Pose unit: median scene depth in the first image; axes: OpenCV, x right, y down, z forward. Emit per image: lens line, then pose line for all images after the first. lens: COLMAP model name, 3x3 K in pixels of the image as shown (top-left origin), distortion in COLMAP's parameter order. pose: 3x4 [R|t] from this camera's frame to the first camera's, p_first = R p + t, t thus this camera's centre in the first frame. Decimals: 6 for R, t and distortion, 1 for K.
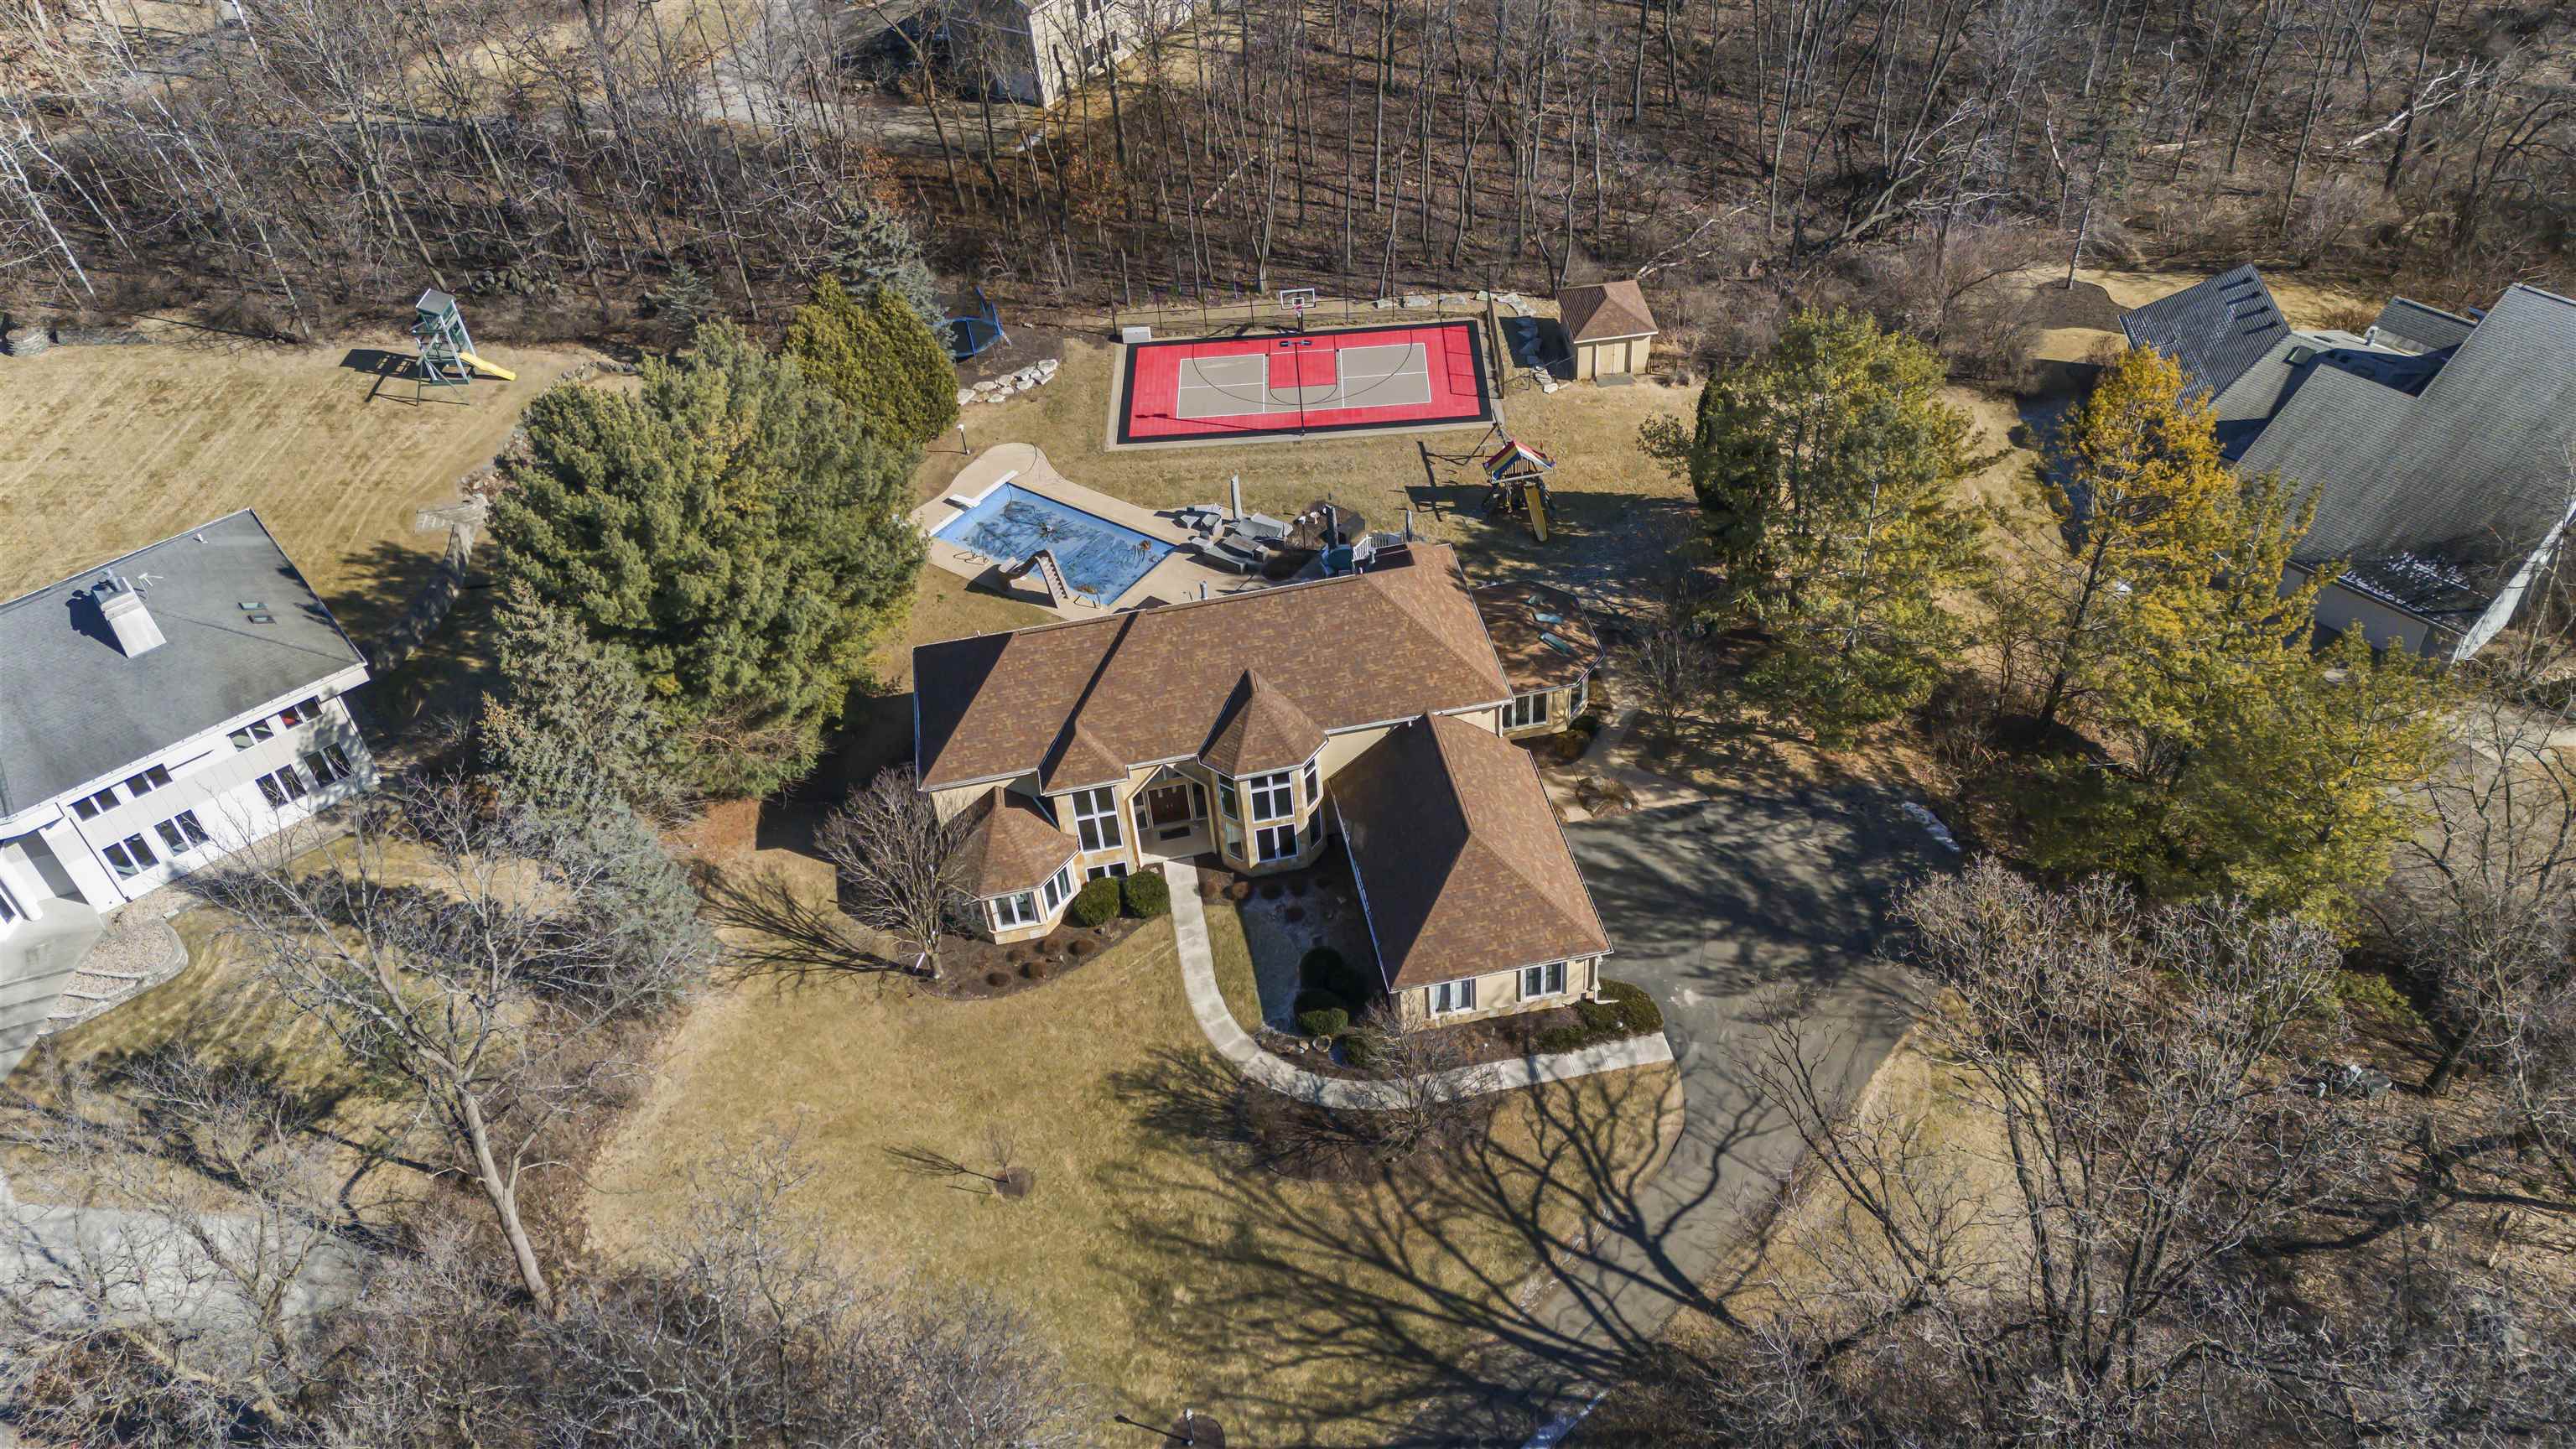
lens RADIAL K [[1866.4, 0, 1288.0], [0, 1866.4, 724.5], [0, 0, 1]] dist [0.116582, -0.138391]
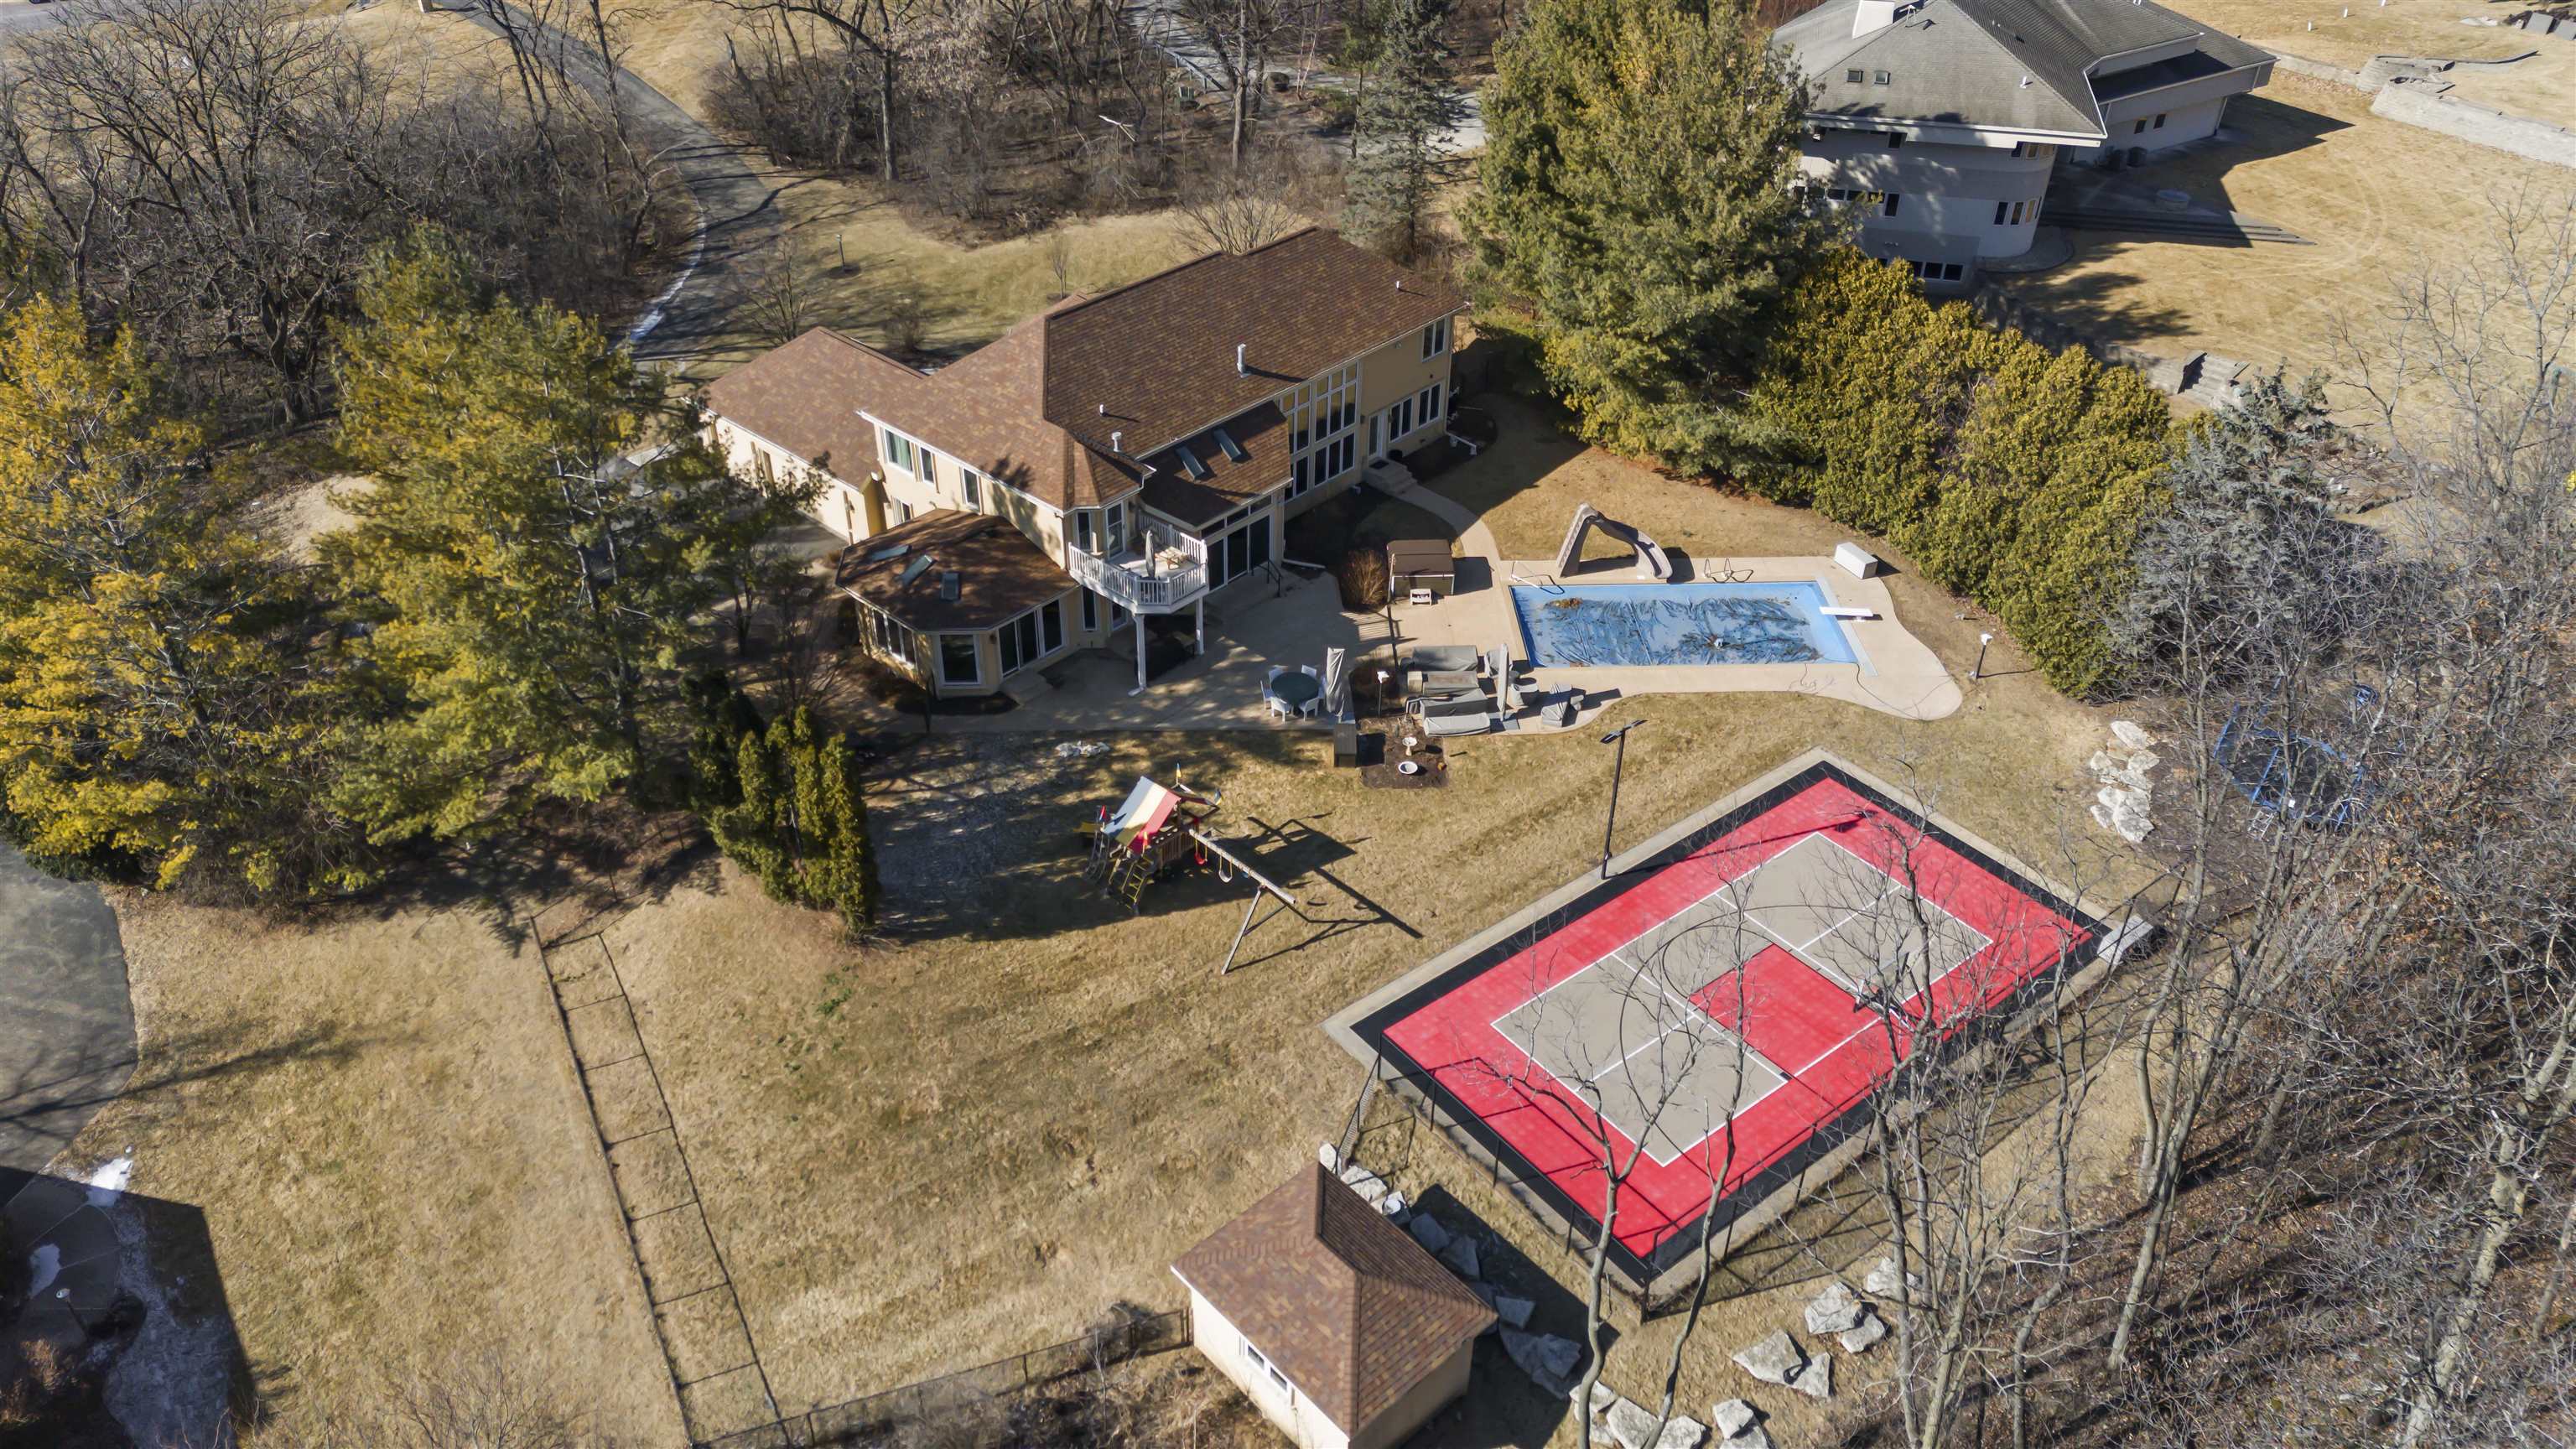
lens RADIAL K [[1866.4, 0, 1288.0], [0, 1866.4, 724.5], [0, 0, 1]] dist [0.116582, -0.138391]
pose [[-0.788774, 0.404601, -0.462746, 0.479287], [-0.366600, 0.294628, 0.882496, -0.929245], [0.493397, 0.865732, -0.084068, 1.410642]]
